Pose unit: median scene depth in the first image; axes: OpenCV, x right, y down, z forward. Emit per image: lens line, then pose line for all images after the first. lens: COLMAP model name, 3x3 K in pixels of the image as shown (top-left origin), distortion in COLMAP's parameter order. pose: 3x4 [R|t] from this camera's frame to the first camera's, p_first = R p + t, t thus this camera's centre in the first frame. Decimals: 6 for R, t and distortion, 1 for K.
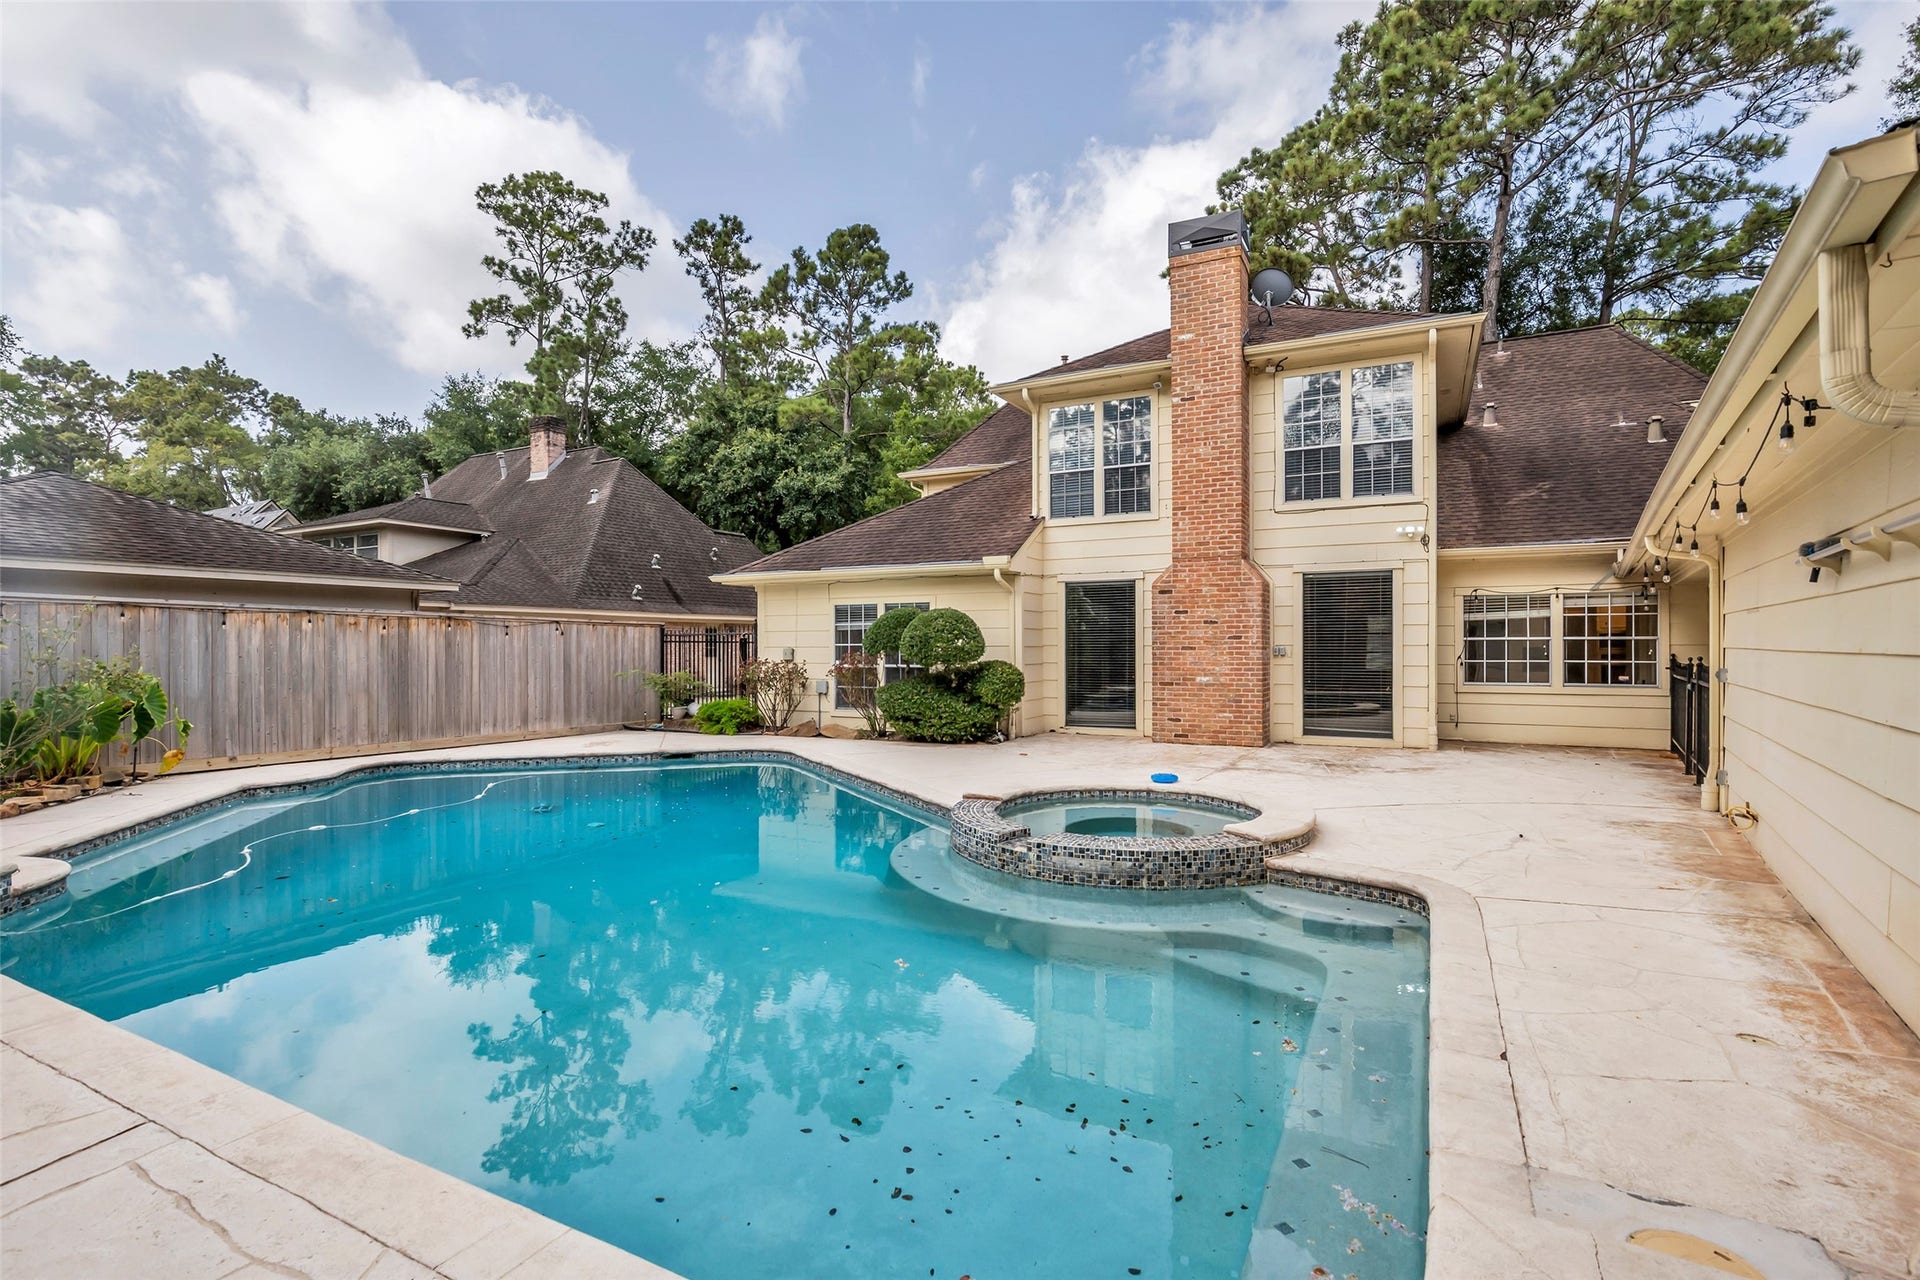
lens RADIAL K [[892.8, 0, 960.0], [0, 892.8, 640.0], [0, 0, 1]] dist [-0.007389, 0.000399]
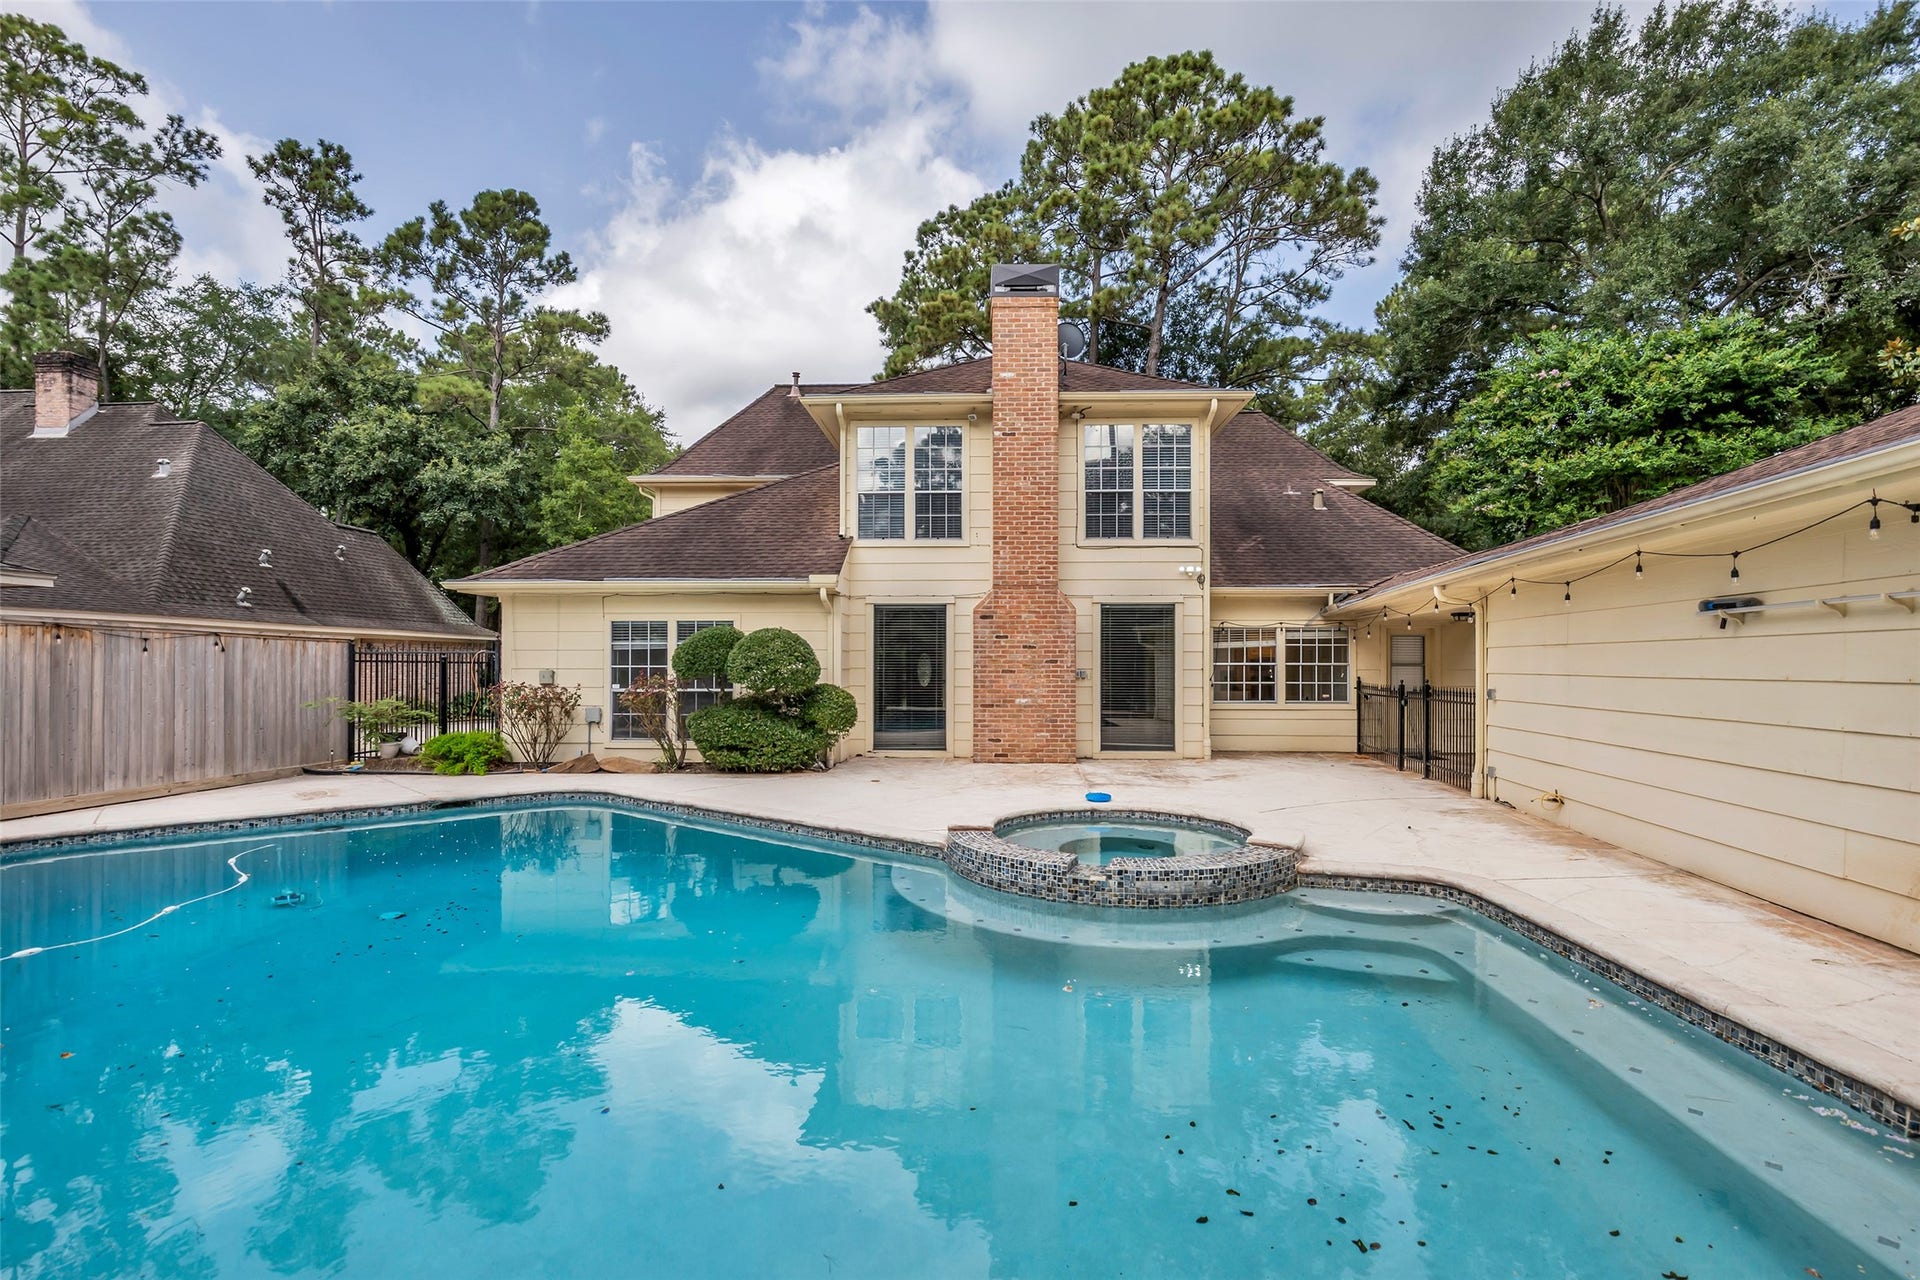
lens RADIAL K [[878.9, 0, 961.2], [0, 878.9, 653.0], [0, 0, 1]] dist [-0.008603, 0.000666]
pose [[0.906855, 0.010863, 0.421303, -0.184291], [-0.006900, 0.999916, -0.010929, -0.000689], [-0.421387, 0.007004, 0.906854, 0.070931]]
